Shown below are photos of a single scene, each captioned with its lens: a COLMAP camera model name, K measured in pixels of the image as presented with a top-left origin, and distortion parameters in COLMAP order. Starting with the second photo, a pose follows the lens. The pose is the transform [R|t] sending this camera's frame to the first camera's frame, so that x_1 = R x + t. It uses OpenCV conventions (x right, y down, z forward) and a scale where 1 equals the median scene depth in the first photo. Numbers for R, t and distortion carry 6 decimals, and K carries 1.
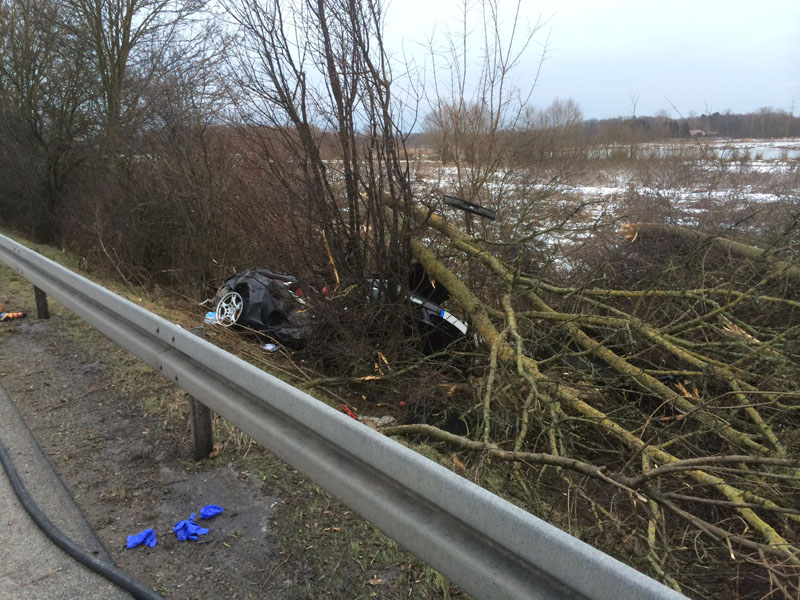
lens RADIAL K [[687.8, 0, 397.9], [0, 687.8, 300.5], [0, 0, 1]] dist [0.041914, -0.031514]
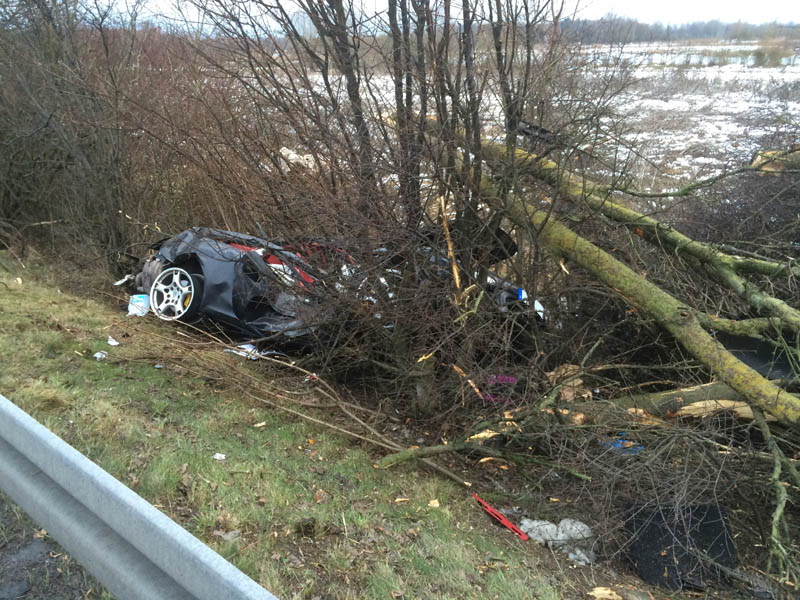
lens RADIAL K [[687.8, 0, 401.6], [0, 687.8, 298.2], [0, 0, 1]] dist [0.041914, -0.031514]
pose [[0.979617, -0.068234, 0.188933, -0.153323], [0.044842, 0.991088, 0.125430, -0.057883], [-0.195808, -0.114402, 0.973946, 0.299772]]
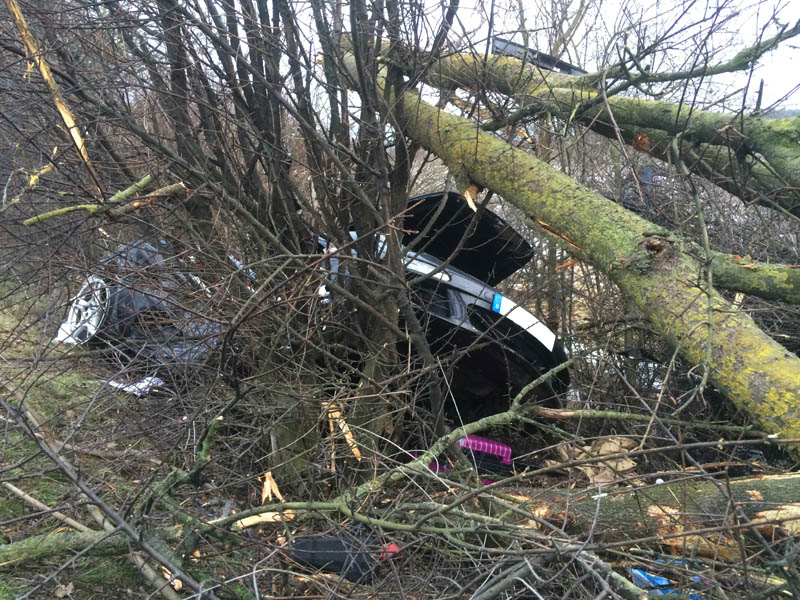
lens RADIAL K [[687.8, 0, 399.9], [0, 687.8, 298.8], [0, 0, 1]] dist [0.041914, -0.031514]
pose [[0.997510, -0.028839, -0.064356, 0.027911], [0.027728, 0.999452, -0.018087, 0.019466], [0.064843, 0.016257, 0.997763, 0.490519]]
